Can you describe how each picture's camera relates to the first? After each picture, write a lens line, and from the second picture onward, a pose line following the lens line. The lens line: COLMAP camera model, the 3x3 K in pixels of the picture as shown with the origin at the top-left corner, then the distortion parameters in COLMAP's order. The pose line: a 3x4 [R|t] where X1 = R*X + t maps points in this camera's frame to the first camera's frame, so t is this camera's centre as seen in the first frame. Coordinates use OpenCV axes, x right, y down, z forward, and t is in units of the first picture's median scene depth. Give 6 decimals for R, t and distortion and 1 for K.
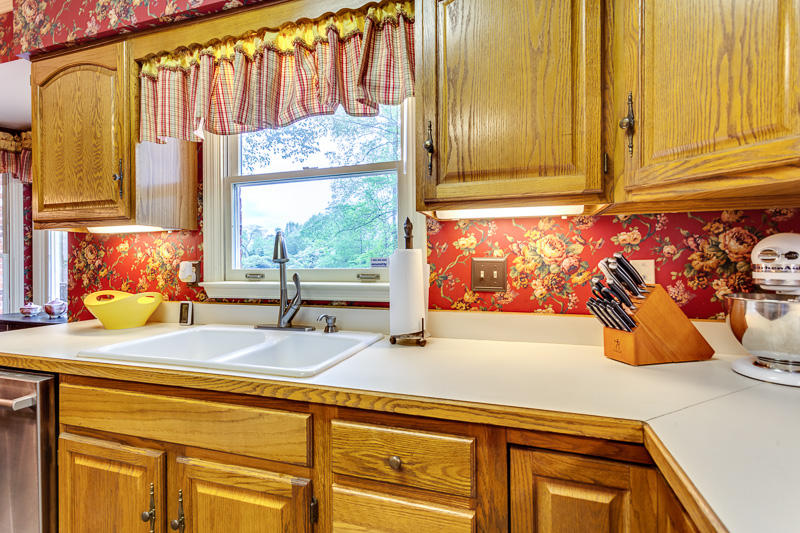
lens RADIAL K [[387.4, 0, 395.3], [0, 387.4, 264.8], [0, 0, 1]] dist [0.004426, 0.000685]
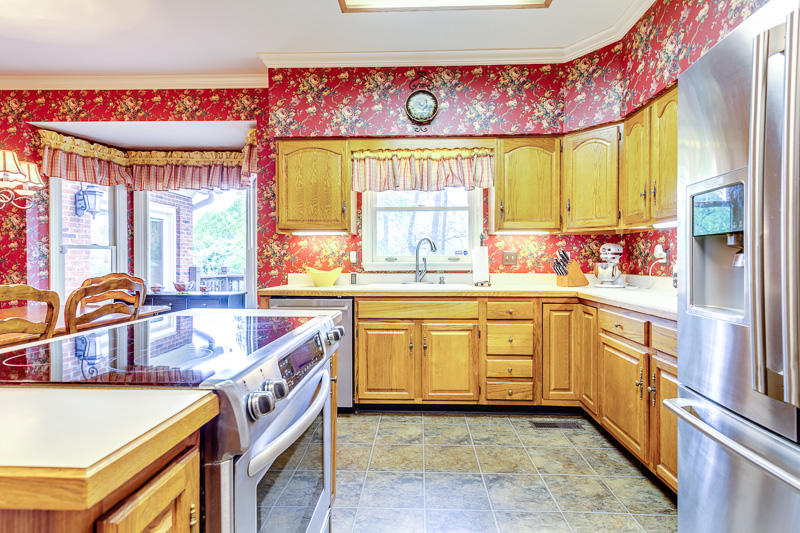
lens RADIAL K [[387.4, 0, 407.7], [0, 387.4, 271.7], [0, 0, 1]] dist [0.004426, 0.000685]
pose [[0.958106, -0.001858, 0.286409, -1.154234], [-0.002670, 0.999878, 0.015418, 0.082734], [-0.286403, -0.015537, 0.957983, -1.226332]]
